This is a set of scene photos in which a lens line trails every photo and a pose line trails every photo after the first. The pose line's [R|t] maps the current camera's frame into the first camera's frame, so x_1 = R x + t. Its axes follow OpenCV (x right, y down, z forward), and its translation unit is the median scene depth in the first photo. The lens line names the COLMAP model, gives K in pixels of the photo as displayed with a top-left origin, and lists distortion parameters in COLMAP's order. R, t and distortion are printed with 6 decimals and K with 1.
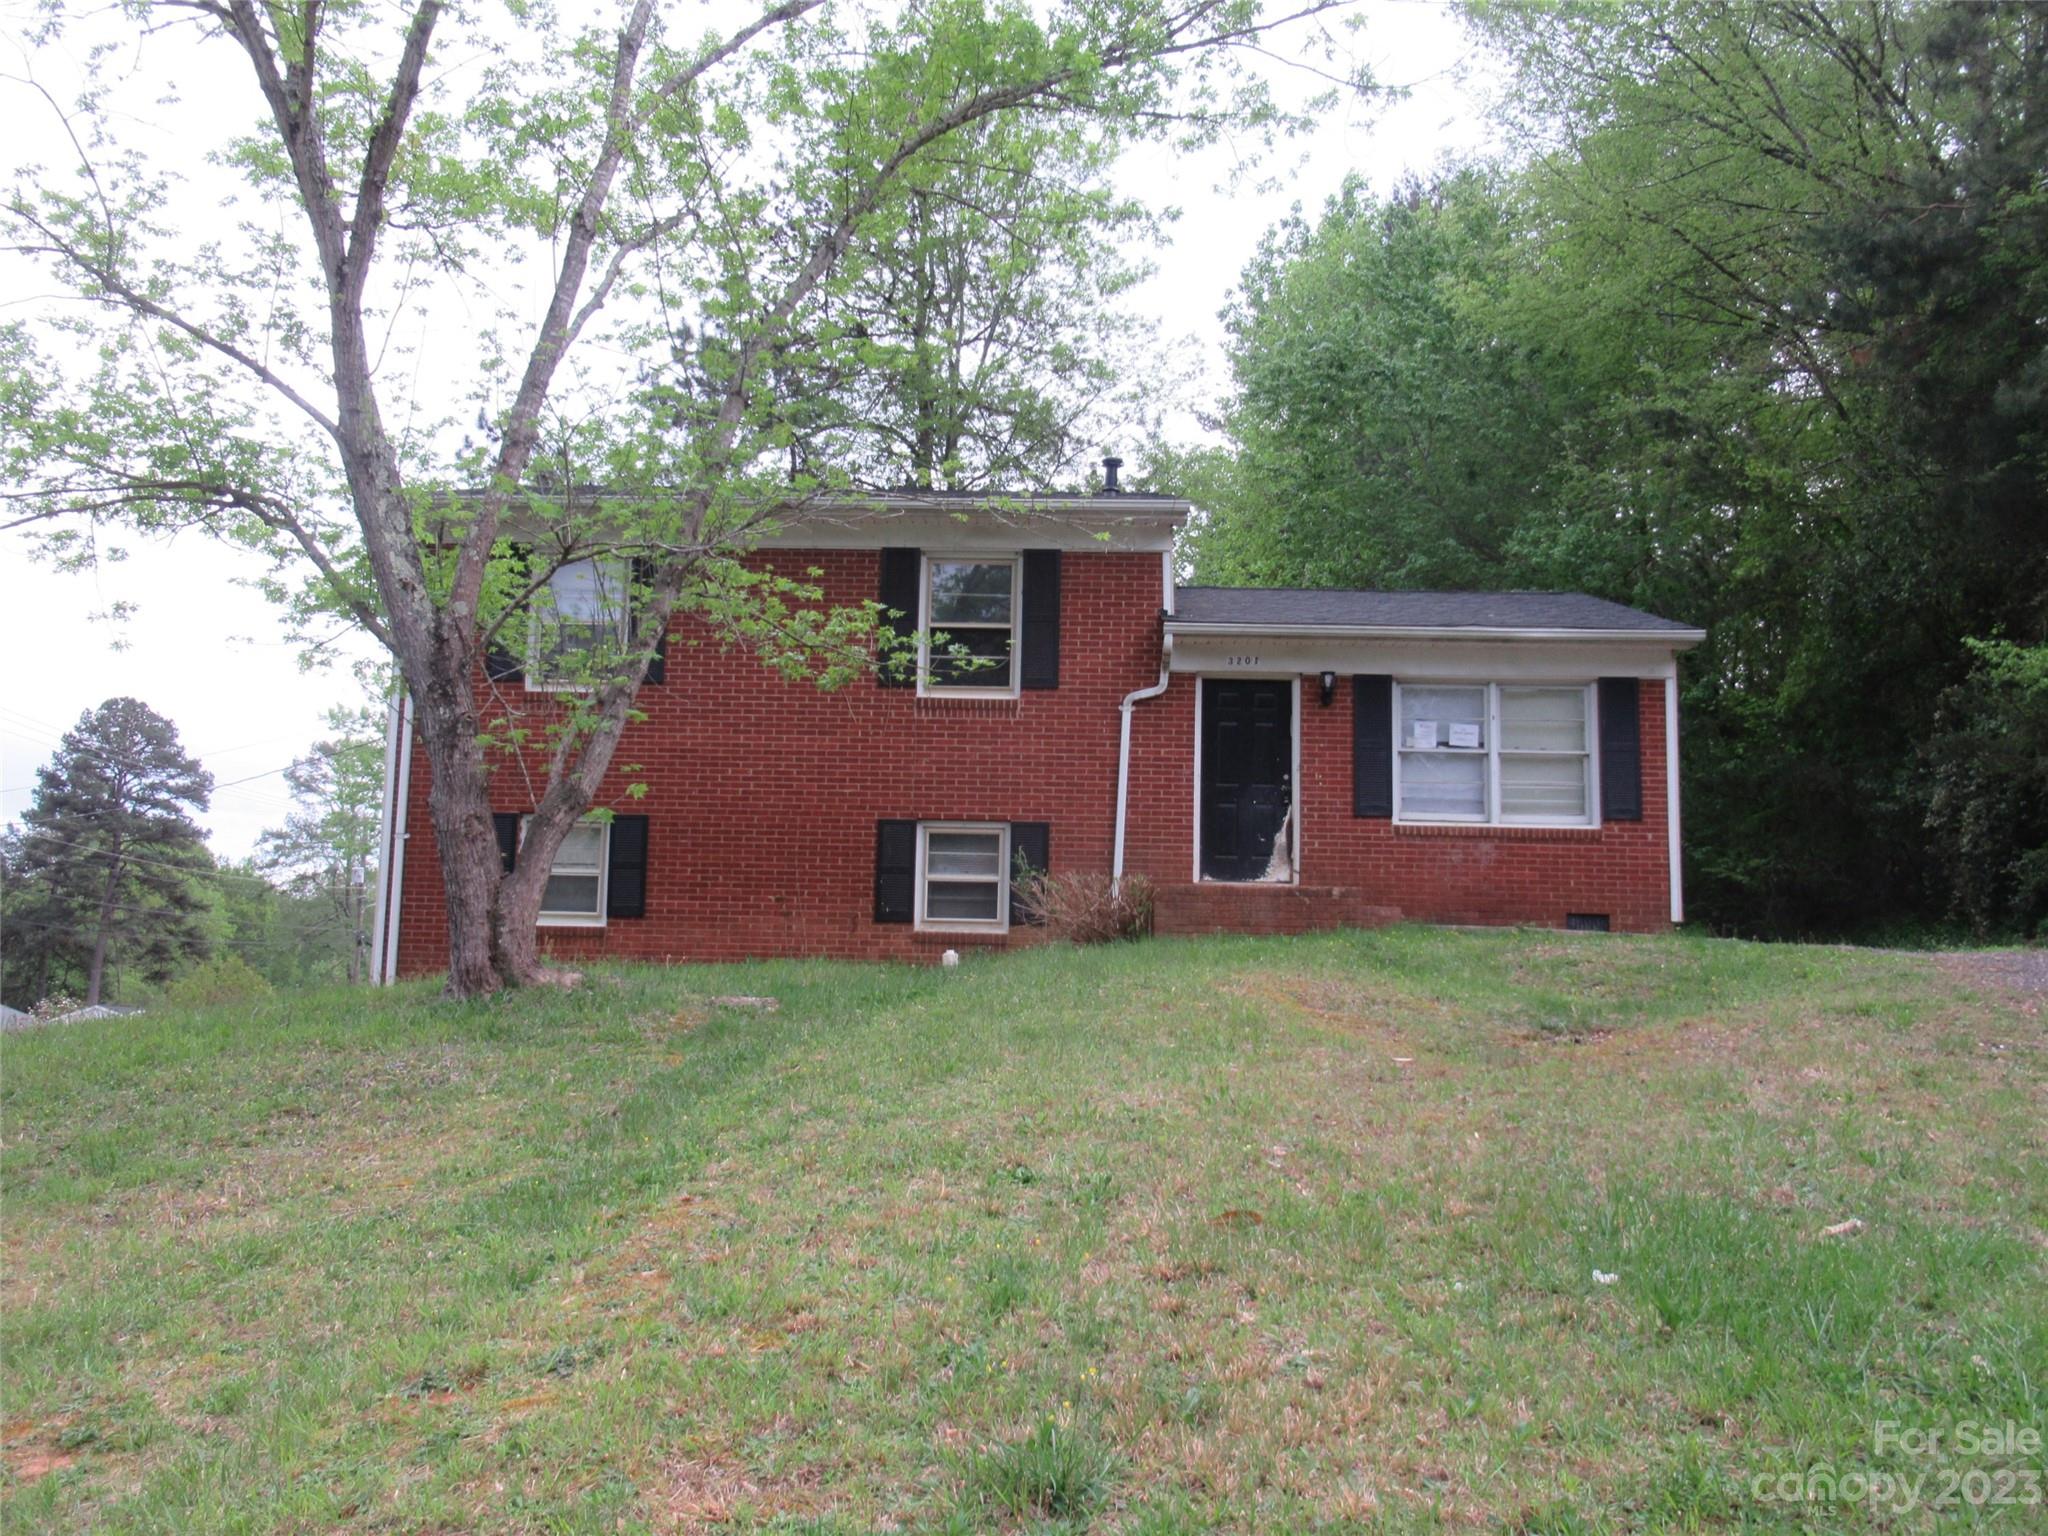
lens RADIAL K [[1789.4, 0, 1032.2], [0, 1789.4, 779.9], [0, 0, 1]] dist [-0.005633, -0.007869]
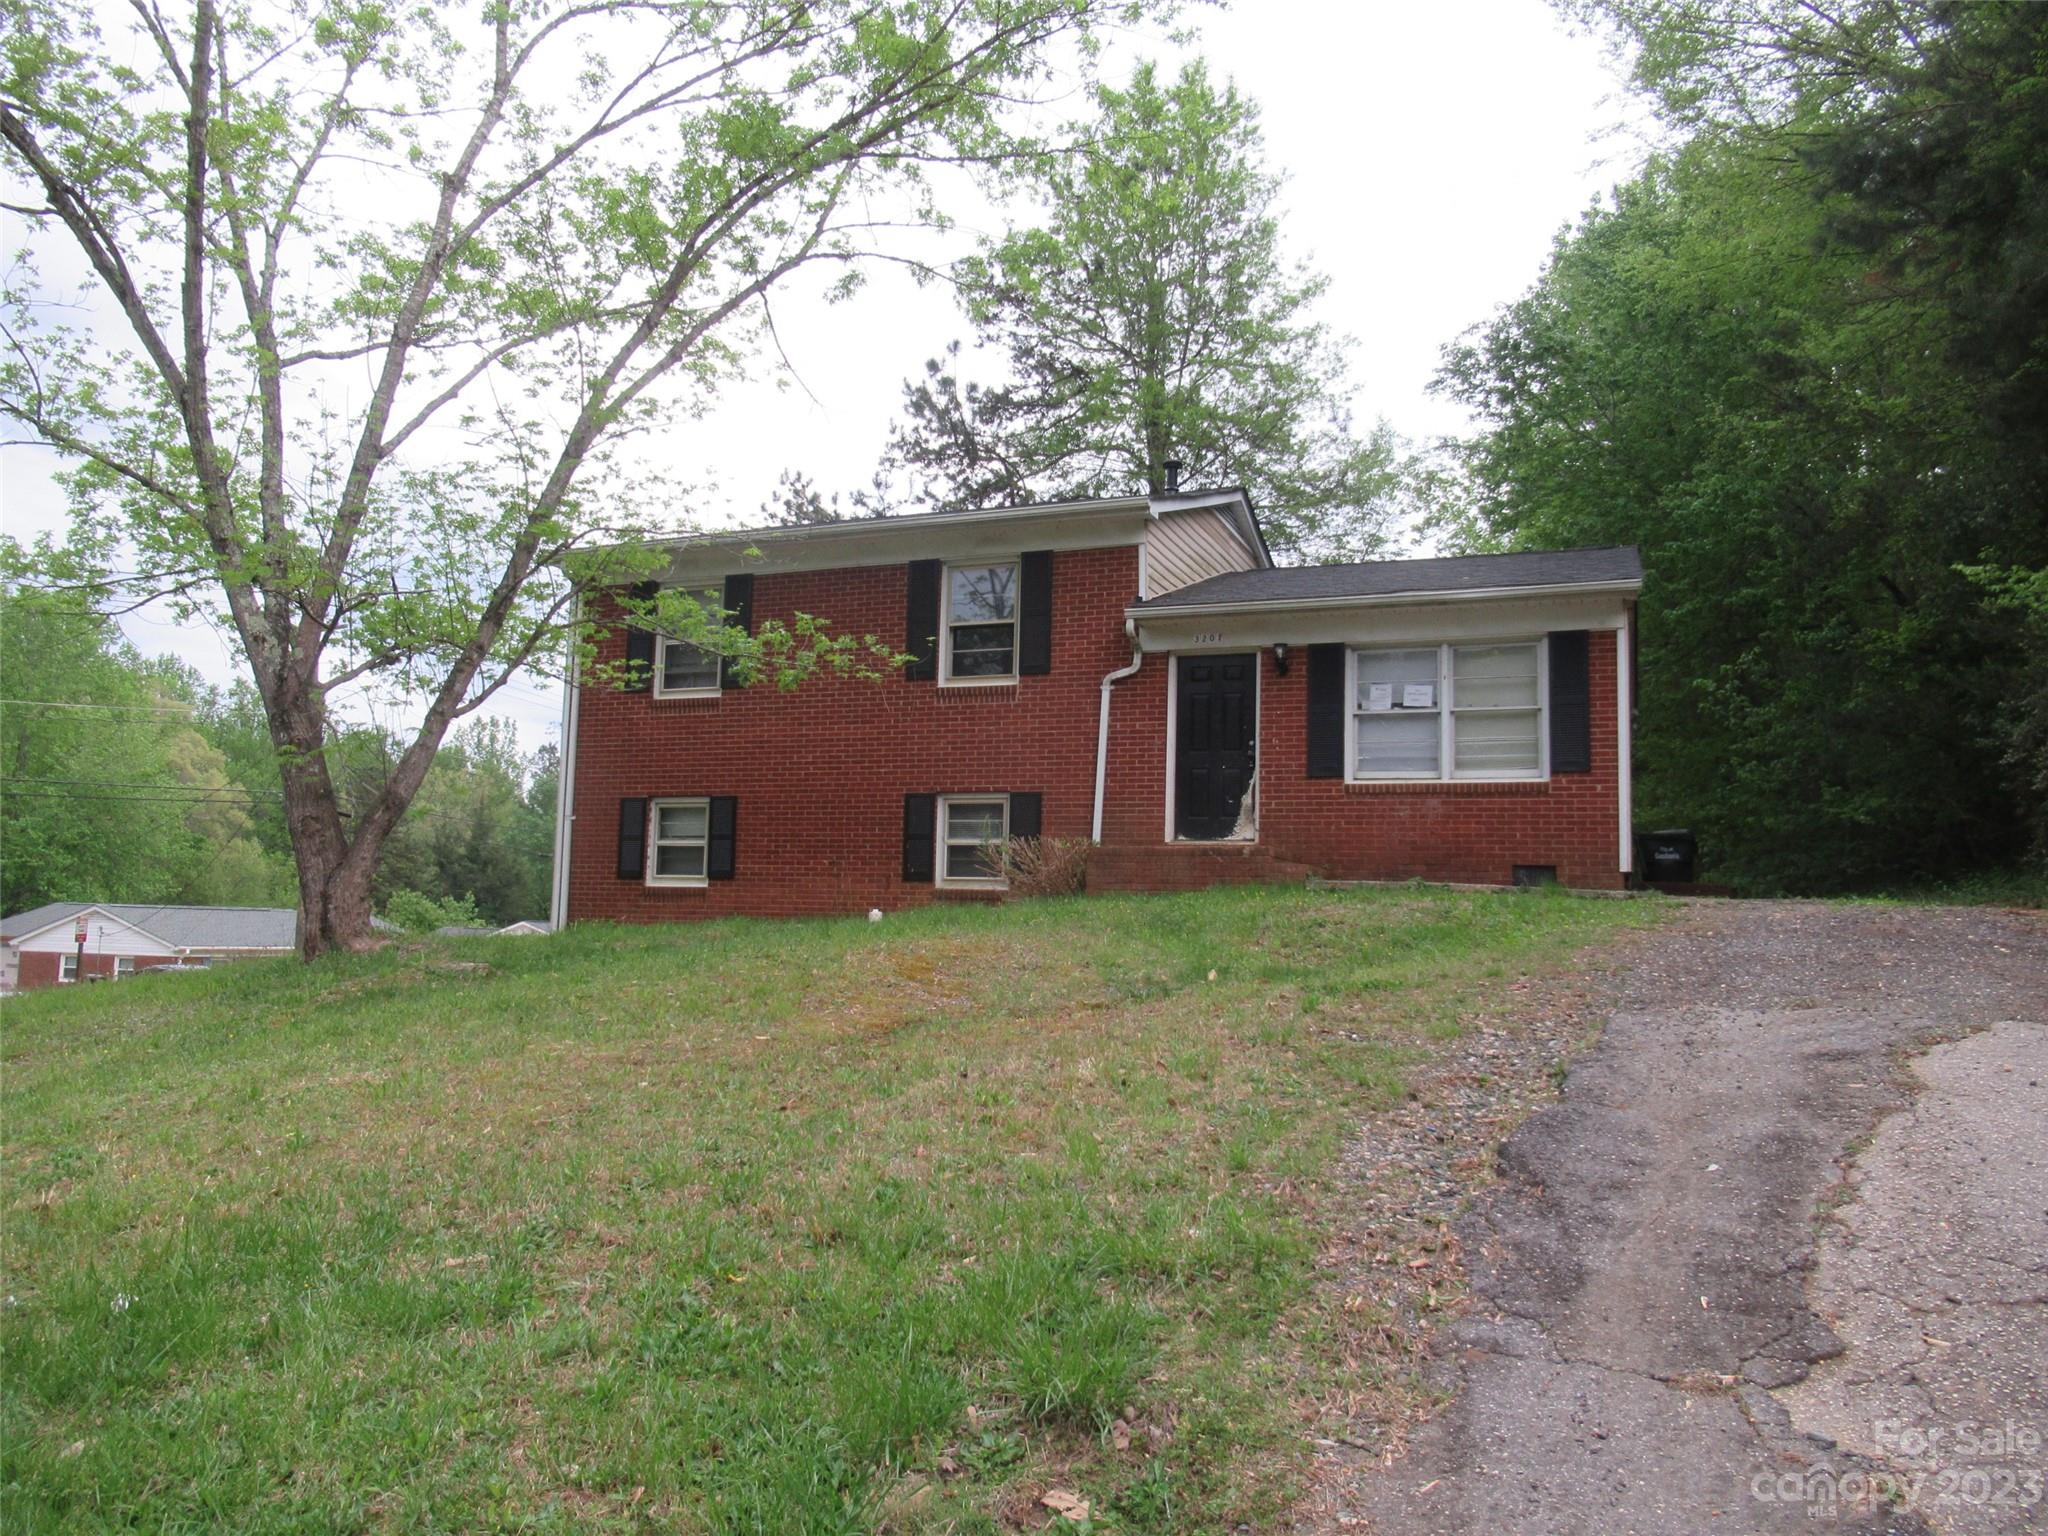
lens RADIAL K [[1481.1, 0, 1017.0], [0, 1481.1, 758.1], [0, 0, 1]] dist [-0.011444, 0.002726]
pose [[0.944714, -0.038893, -0.325581, 0.301256], [0.042911, 0.999066, 0.005167, -0.003141], [0.325076, -0.018853, 0.945500, 0.106618]]
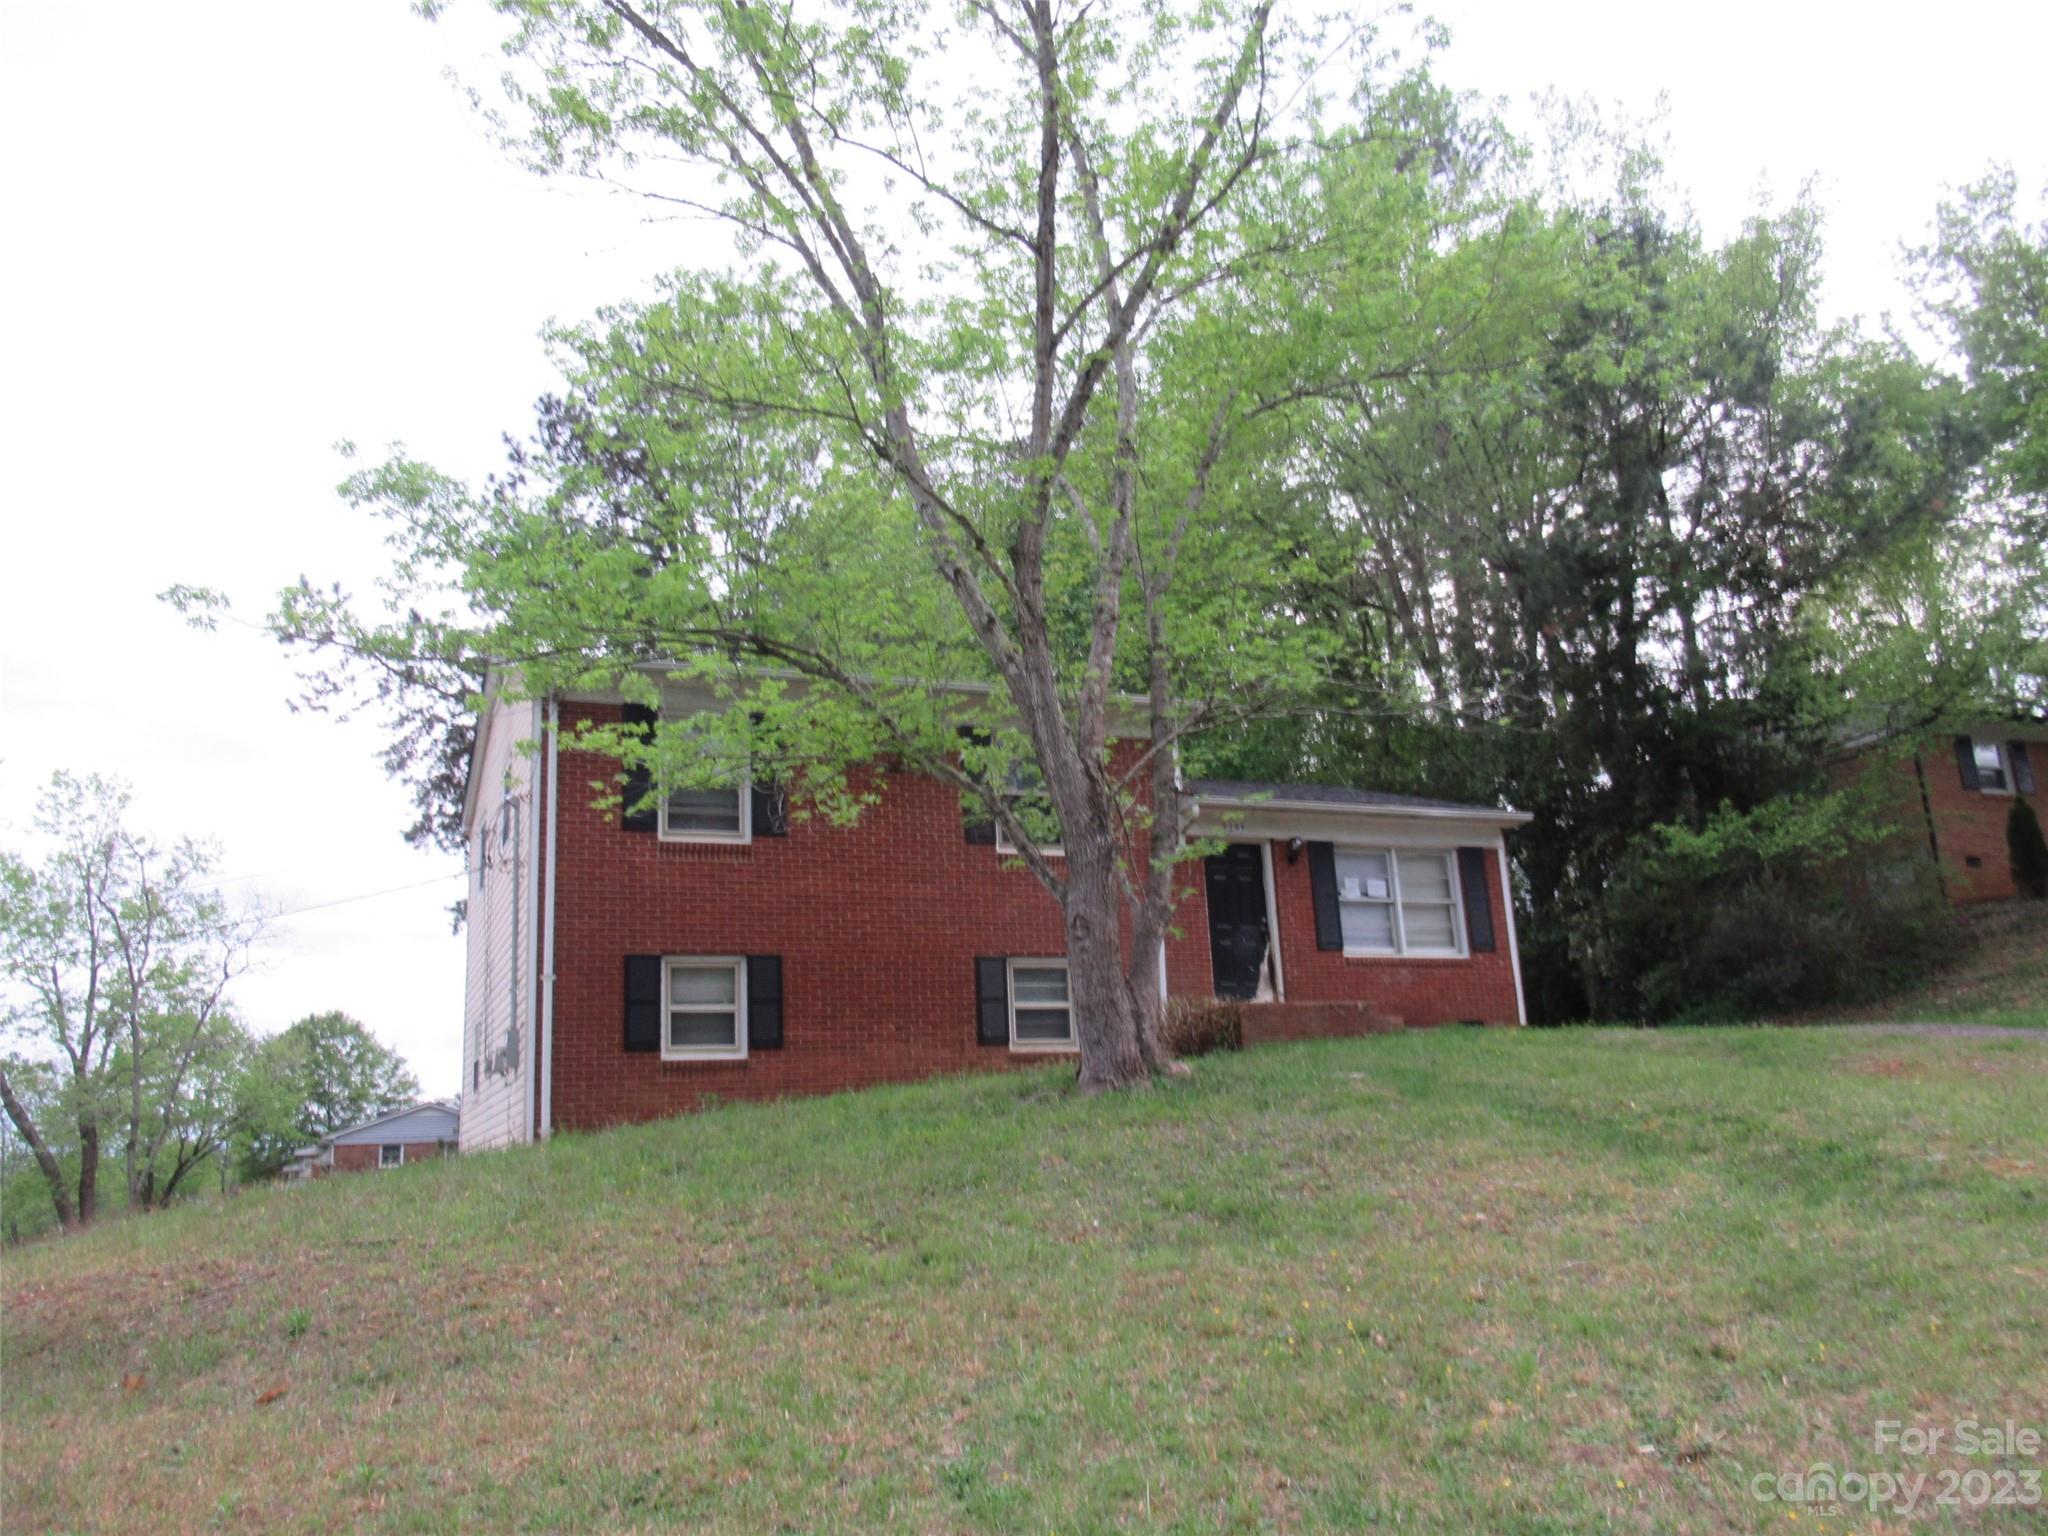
lens RADIAL K [[1654.0, 0, 1020.7], [0, 1654.0, 765.1], [0, 0, 1]] dist [-0.009794, -0.001955]
pose [[0.895007, 0.040461, 0.444213, -0.547870], [-0.001537, 0.996151, -0.087638, -0.007923], [-0.446049, 0.077754, 0.891625, 0.013992]]
